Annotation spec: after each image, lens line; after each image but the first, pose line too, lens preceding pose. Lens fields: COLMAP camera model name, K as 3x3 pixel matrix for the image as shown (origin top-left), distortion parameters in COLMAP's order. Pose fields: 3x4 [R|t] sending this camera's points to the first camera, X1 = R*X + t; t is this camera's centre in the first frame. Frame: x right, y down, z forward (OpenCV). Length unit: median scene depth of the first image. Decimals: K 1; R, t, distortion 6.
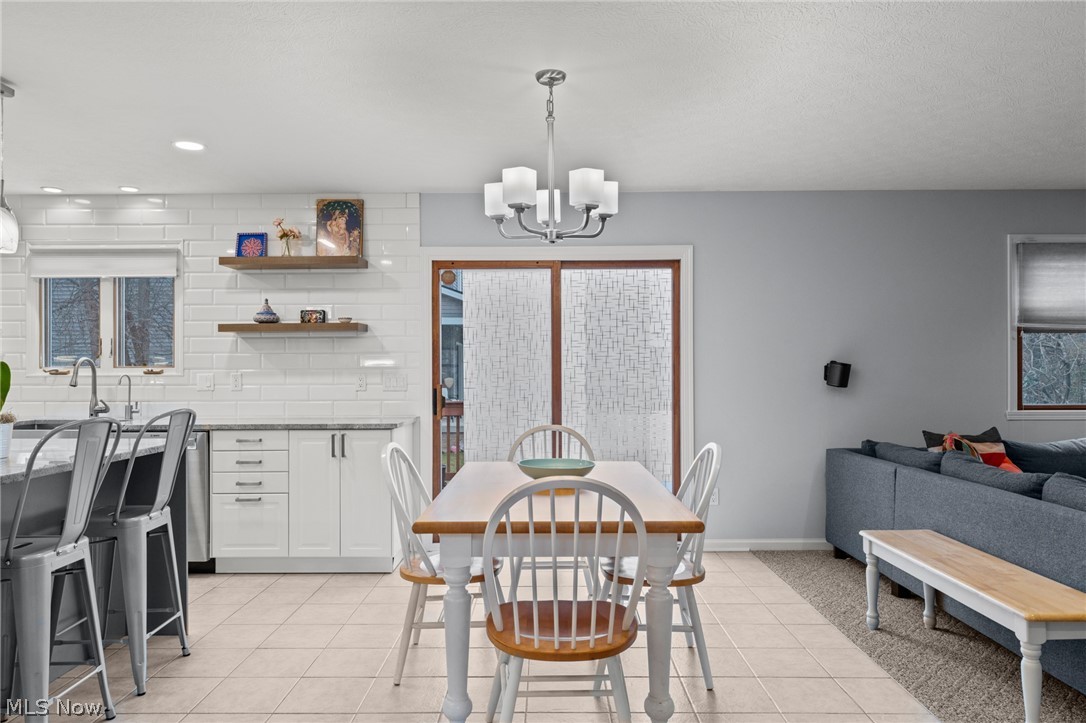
lens RADIAL K [[732.0, 0, 542.8], [0, 732.0, 363.6], [0, 0, 1]] dist [0.002985, 0.007845]
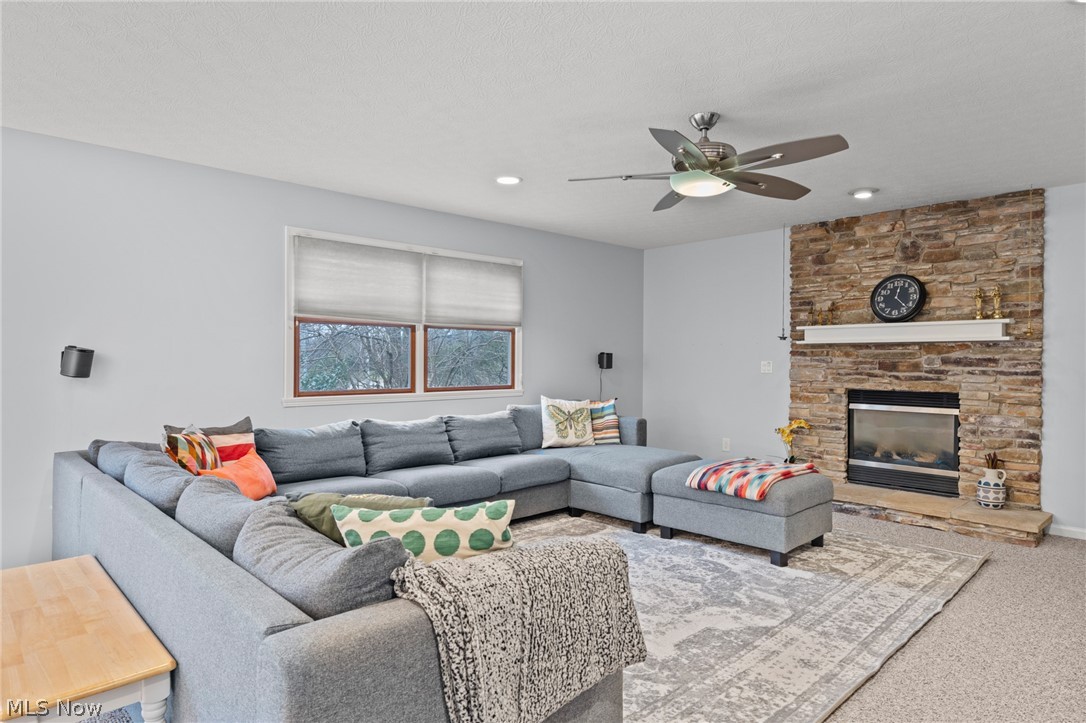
lens RADIAL K [[637.6, 0, 547.8], [0, 637.6, 363.2], [0, 0, 1]] dist [0.001769, -0.000005]
pose [[0.722728, 0.002716, 0.691127, 0.290137], [-0.014561, 0.999830, 0.011299, -0.000033], [-0.690979, -0.018230, 0.722645, 0.104905]]
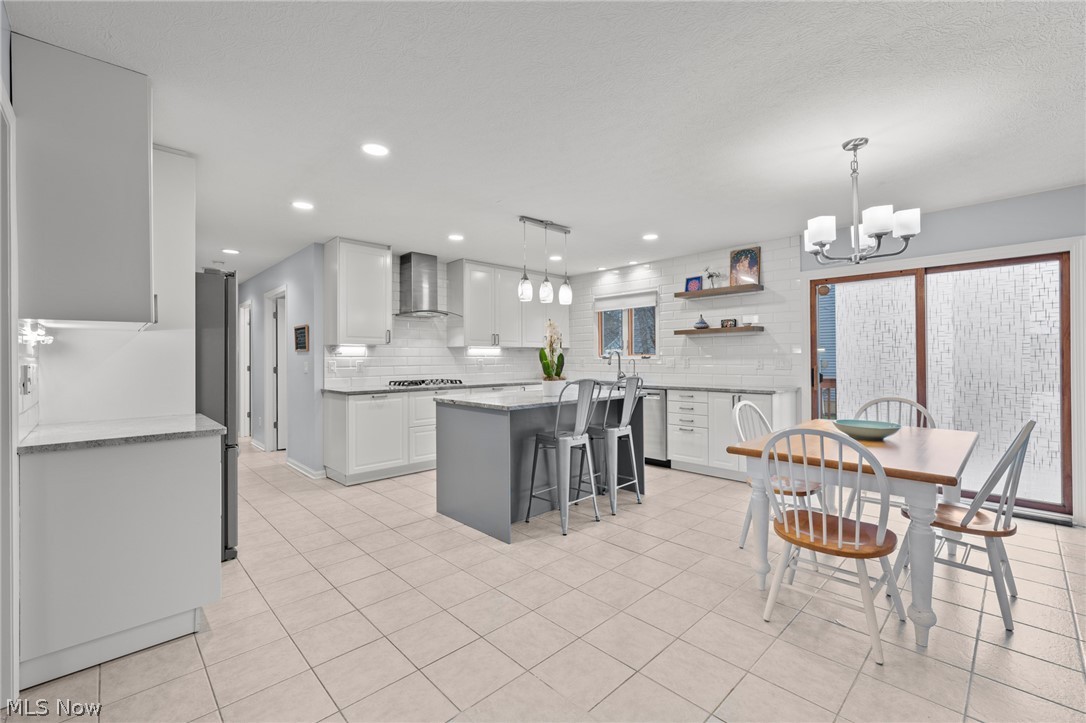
lens RADIAL K [[464.2, 0, 540.7], [0, 464.2, 355.9], [0, 0, 1]] dist [-0.002461, 0.000759]
pose [[0.695106, -0.004078, -0.718896, 0.141639], [0.011115, 0.999925, 0.005074, -0.001352], [0.718822, -0.011518, 0.695099, -0.024836]]
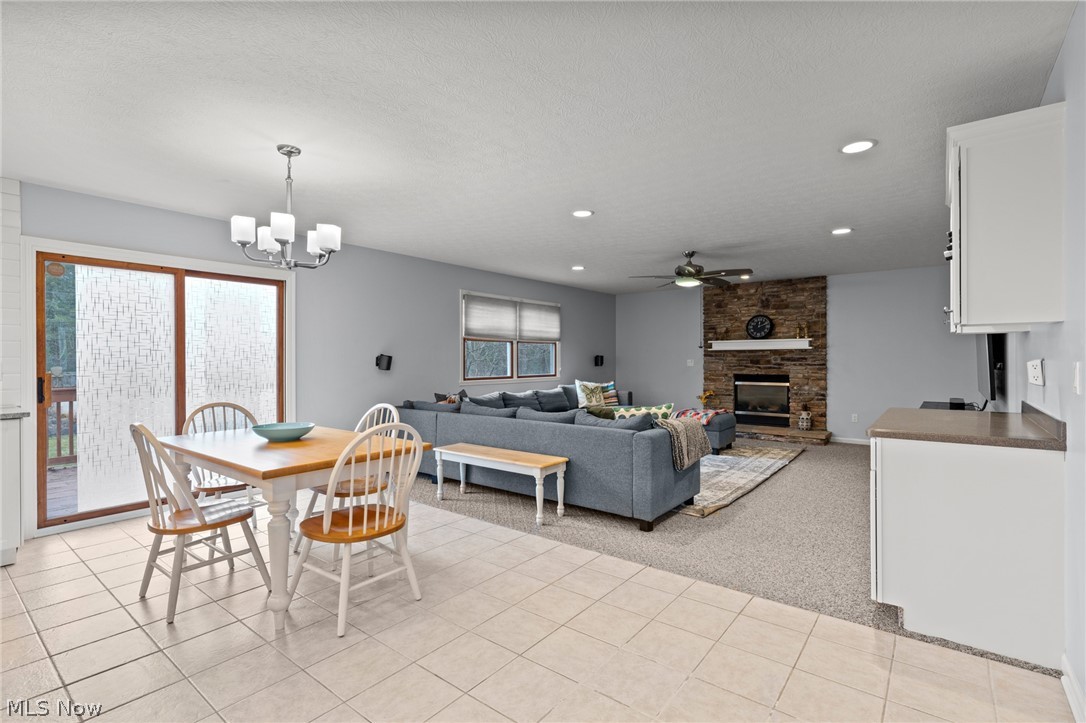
lens RADIAL K [[510.2, 0, 548.8], [0, 510.2, 359.3], [0, 0, 1]] dist [0.002325, -0.000529]
pose [[0.608148, 0.002776, 0.793819, -0.289373], [-0.007998, 0.999965, 0.002631, 0.001634], [-0.793783, -0.007949, 0.608149, 0.005205]]
